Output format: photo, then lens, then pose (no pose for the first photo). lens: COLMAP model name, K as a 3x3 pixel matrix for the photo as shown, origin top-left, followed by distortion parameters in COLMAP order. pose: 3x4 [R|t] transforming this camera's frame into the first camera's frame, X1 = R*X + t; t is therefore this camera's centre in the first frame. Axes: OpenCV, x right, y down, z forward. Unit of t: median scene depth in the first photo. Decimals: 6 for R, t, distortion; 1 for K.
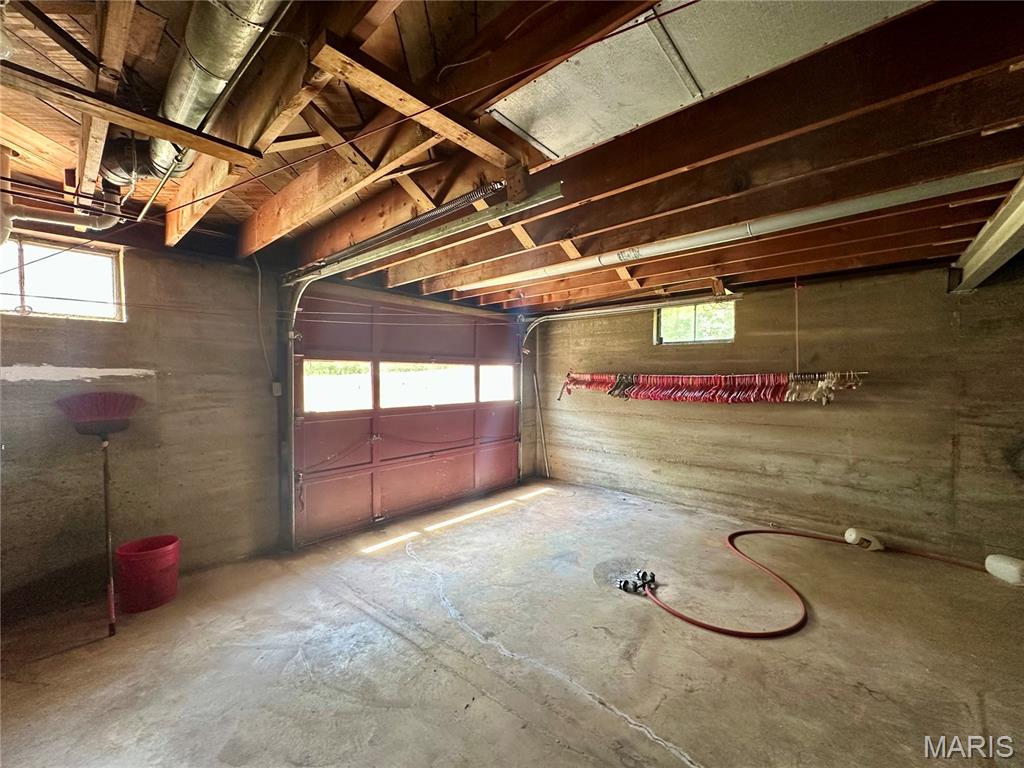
lens RADIAL K [[408.6, 0, 511.0], [0, 408.6, 380.0], [0, 0, 1]] dist [-0.004444, 0.001426]
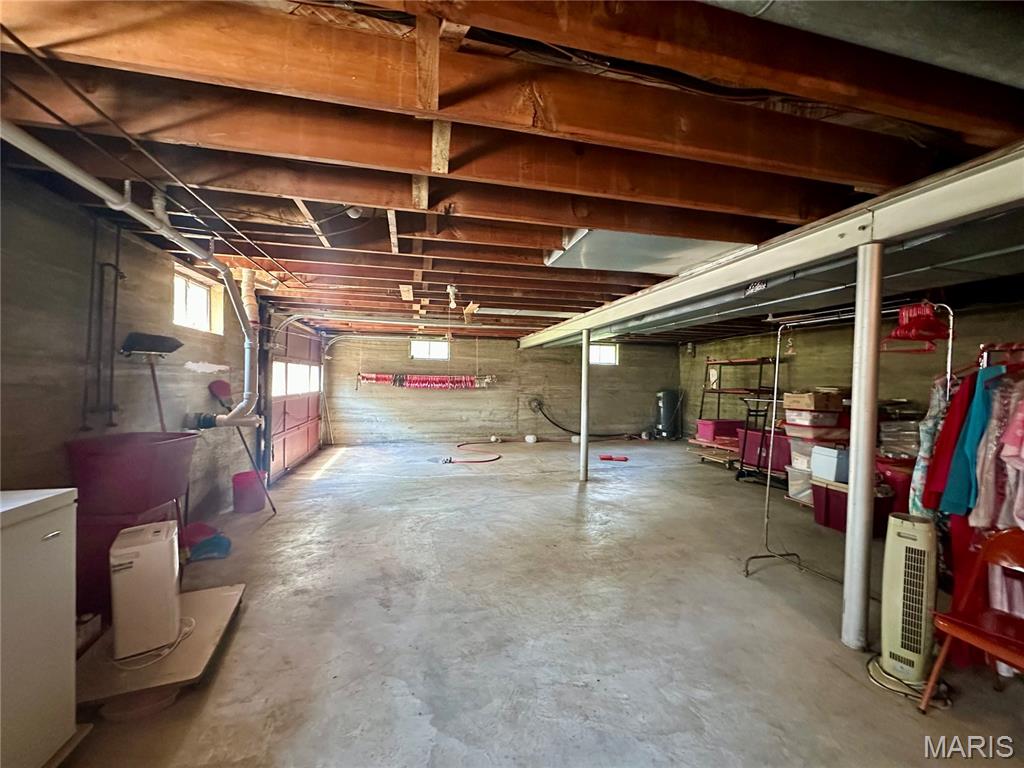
lens RADIAL K [[408.6, 0, 511.4], [0, 408.6, 385.1], [0, 0, 1]] dist [-0.004444, 0.001426]
pose [[0.578477, -0.001282, 0.815697, -1.003432], [-0.008446, 0.999936, 0.007561, 0.016331], [-0.815655, -0.011263, 0.578429, -0.494366]]
